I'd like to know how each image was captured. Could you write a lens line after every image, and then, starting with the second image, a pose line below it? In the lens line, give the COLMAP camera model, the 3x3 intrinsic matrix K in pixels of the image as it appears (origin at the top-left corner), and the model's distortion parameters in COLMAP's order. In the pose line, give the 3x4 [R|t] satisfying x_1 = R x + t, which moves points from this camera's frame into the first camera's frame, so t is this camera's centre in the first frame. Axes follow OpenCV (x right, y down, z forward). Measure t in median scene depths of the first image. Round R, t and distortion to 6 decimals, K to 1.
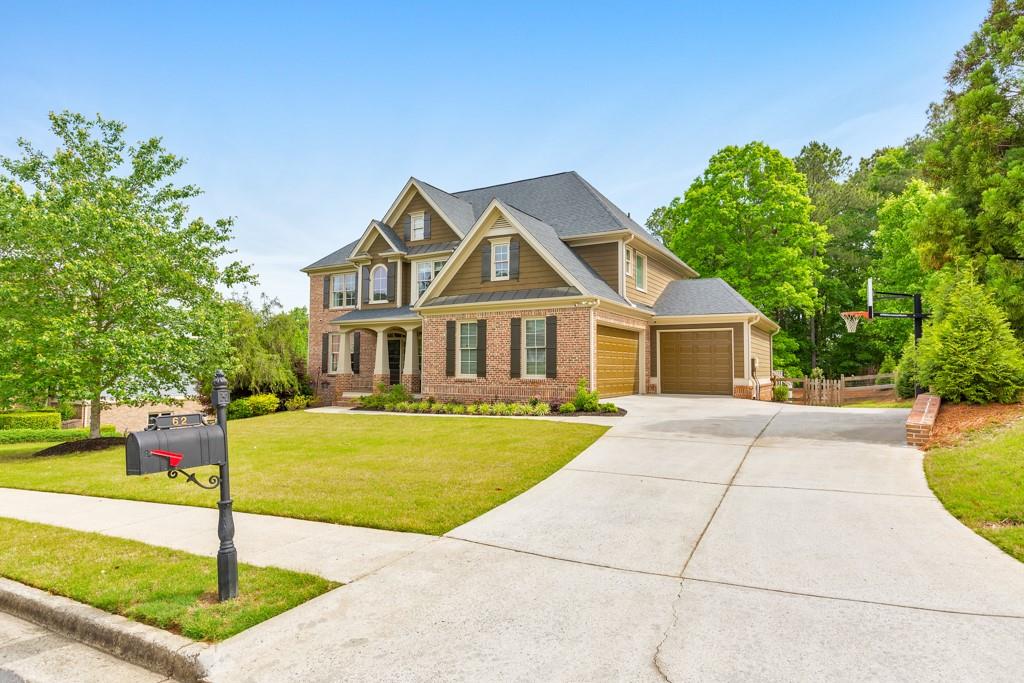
lens RADIAL K [[572.7, 0, 512.0], [0, 572.7, 341.5], [0, 0, 1]] dist [0.004832, 0.000336]
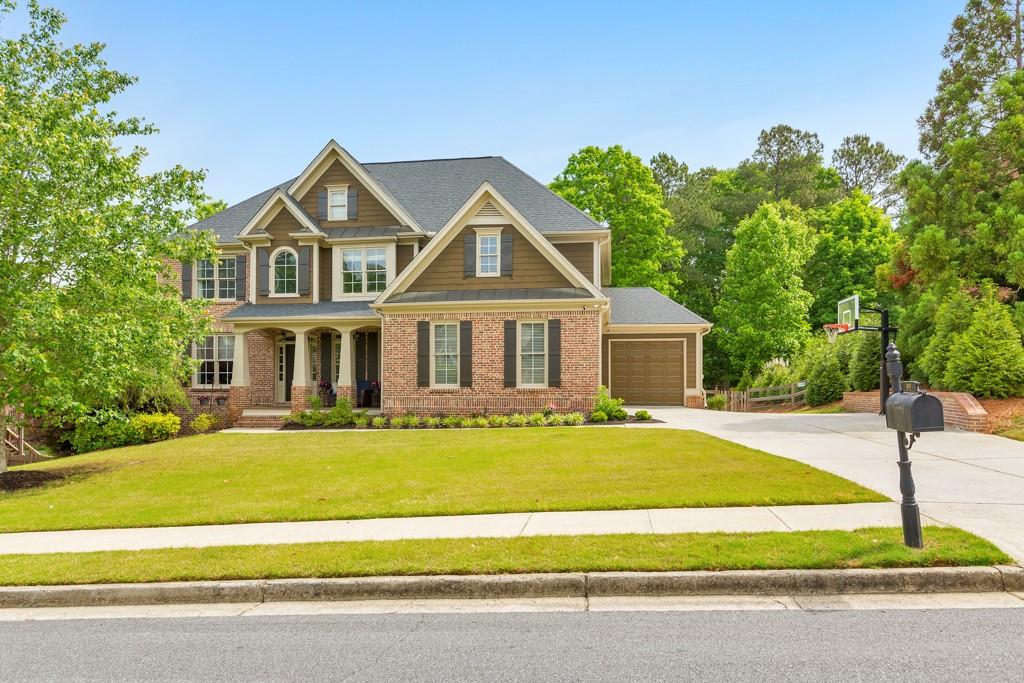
lens RADIAL K [[679.3, 0, 512.4], [0, 679.3, 392.2], [0, 0, 1]] dist [0.003309, -0.001030]
pose [[0.925294, -0.005946, 0.379205, -0.366477], [-0.012784, 0.998820, 0.046854, 0.019772], [-0.379036, -0.048202, 0.924126, 0.016706]]
